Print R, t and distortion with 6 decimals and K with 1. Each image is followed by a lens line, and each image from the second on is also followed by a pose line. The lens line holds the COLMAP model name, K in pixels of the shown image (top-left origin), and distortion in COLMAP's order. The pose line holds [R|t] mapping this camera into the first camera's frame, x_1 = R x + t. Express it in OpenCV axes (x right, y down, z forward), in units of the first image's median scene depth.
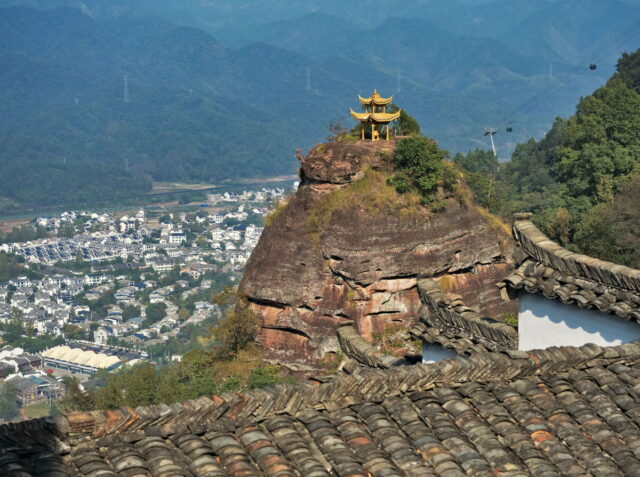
lens RADIAL K [[1504.0, 0, 324.4], [0, 1504.0, 238.1], [0, 0, 1]] dist [0.063029, 0.000000]
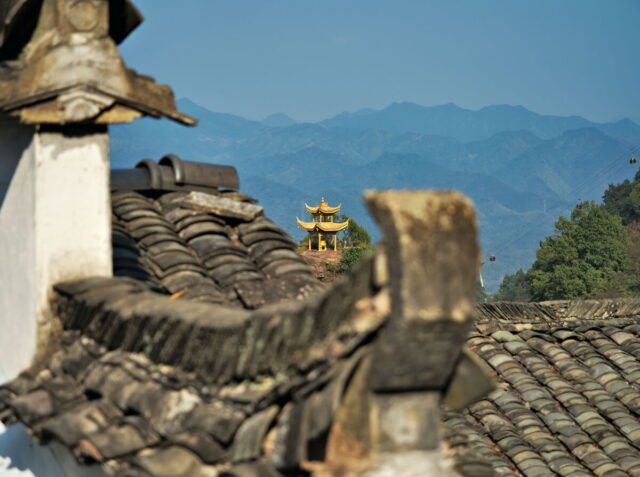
lens RADIAL K [[1504.0, 0, 316.1], [0, 1504.0, 239.0], [0, 0, 1]] dist [0.063029, 0.000000]
pose [[0.999958, 0.008501, -0.003357, 0.032776], [-0.008765, 0.996037, -0.088505, 0.012083], [0.002591, 0.088531, 0.996070, 0.047919]]
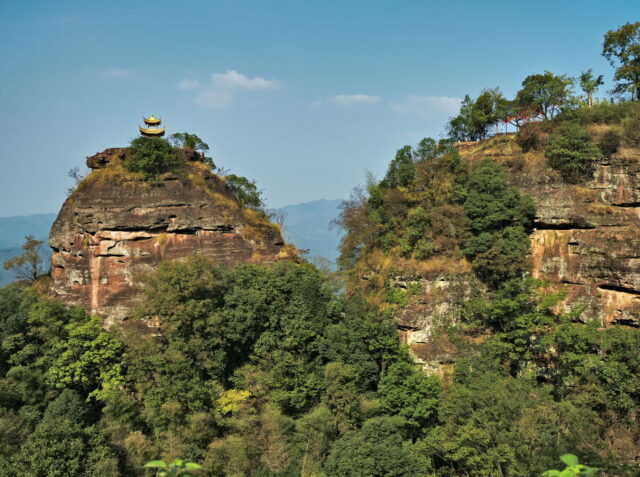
lens RADIAL K [[643.0, 0, 319.7], [0, 643.0, 234.7], [0, 0, 1]] dist [-0.045694, 0.000000]
pose [[0.945940, 0.006811, -0.324271, 0.396850], [-0.050892, 0.990512, -0.127653, 0.091902], [0.320325, 0.137255, 0.937311, 0.470707]]
